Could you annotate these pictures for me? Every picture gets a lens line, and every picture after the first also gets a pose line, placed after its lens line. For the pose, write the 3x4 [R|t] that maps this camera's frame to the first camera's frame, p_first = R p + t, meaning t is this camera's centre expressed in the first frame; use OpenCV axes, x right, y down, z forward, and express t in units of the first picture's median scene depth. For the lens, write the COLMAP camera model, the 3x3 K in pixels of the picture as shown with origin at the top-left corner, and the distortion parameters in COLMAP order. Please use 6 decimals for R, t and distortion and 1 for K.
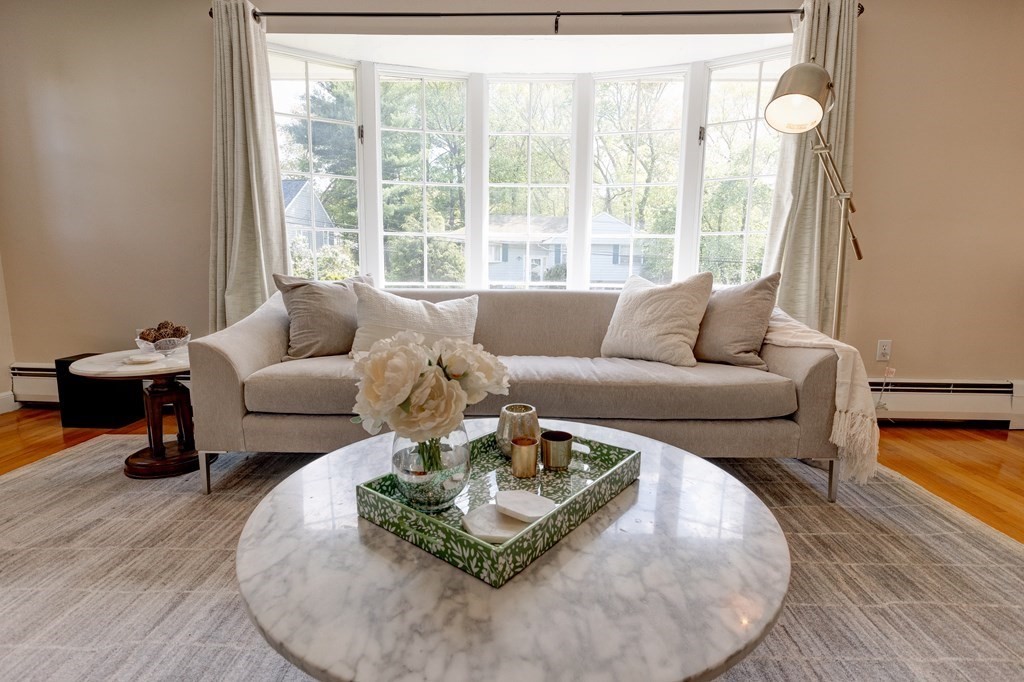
lens RADIAL K [[500.1, 0, 515.6], [0, 500.1, 341.1], [0, 0, 1]] dist [-0.000842, 0.001602]
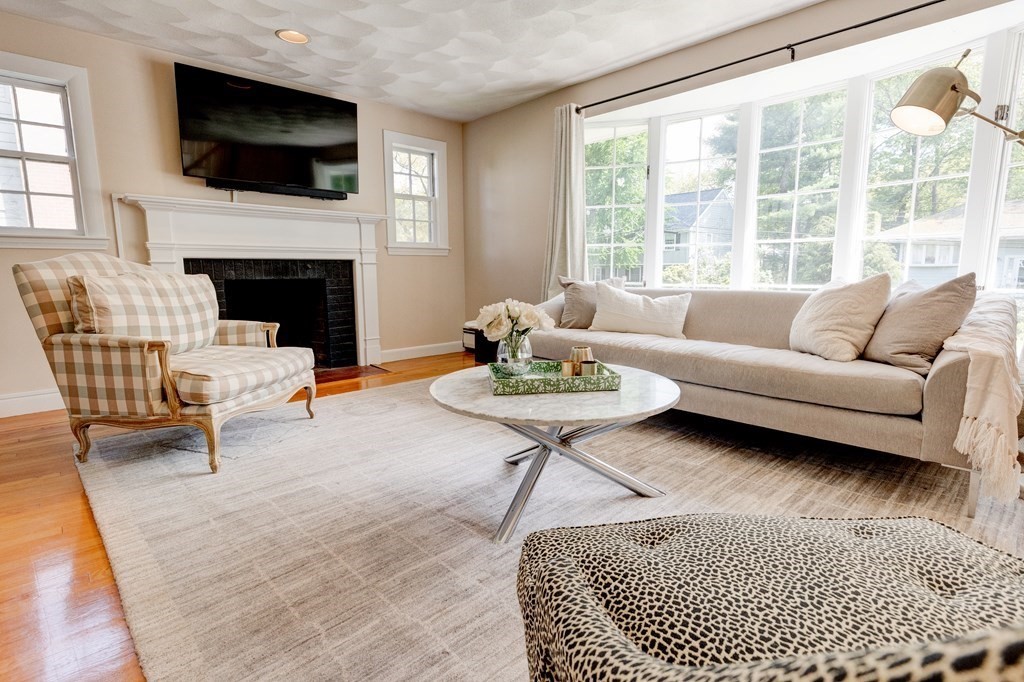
lens RADIAL K [[500.1, 0, 512.1], [0, 500.1, 341.7], [0, 0, 1]] dist [-0.000842, 0.001602]
pose [[0.706013, 0.089093, -0.702573, 0.550265], [-0.097212, 0.994856, 0.028470, 0.042853], [0.701495, 0.048199, 0.711042, -0.235216]]
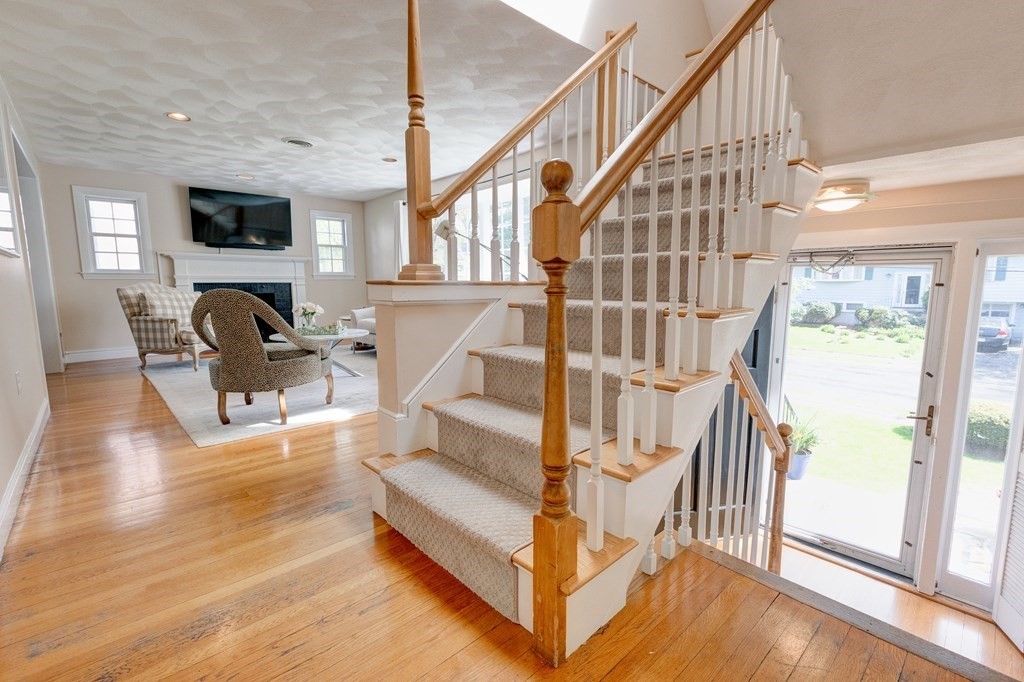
lens RADIAL K [[458.4, 0, 512.2], [0, 458.4, 340.5], [0, 0, 1]] dist [0.004325, 0.000103]
pose [[0.693954, 0.075970, -0.716000, 2.117852], [-0.097934, 0.995136, 0.010669, 0.056835], [0.713328, 0.062717, 0.698018, -0.405898]]
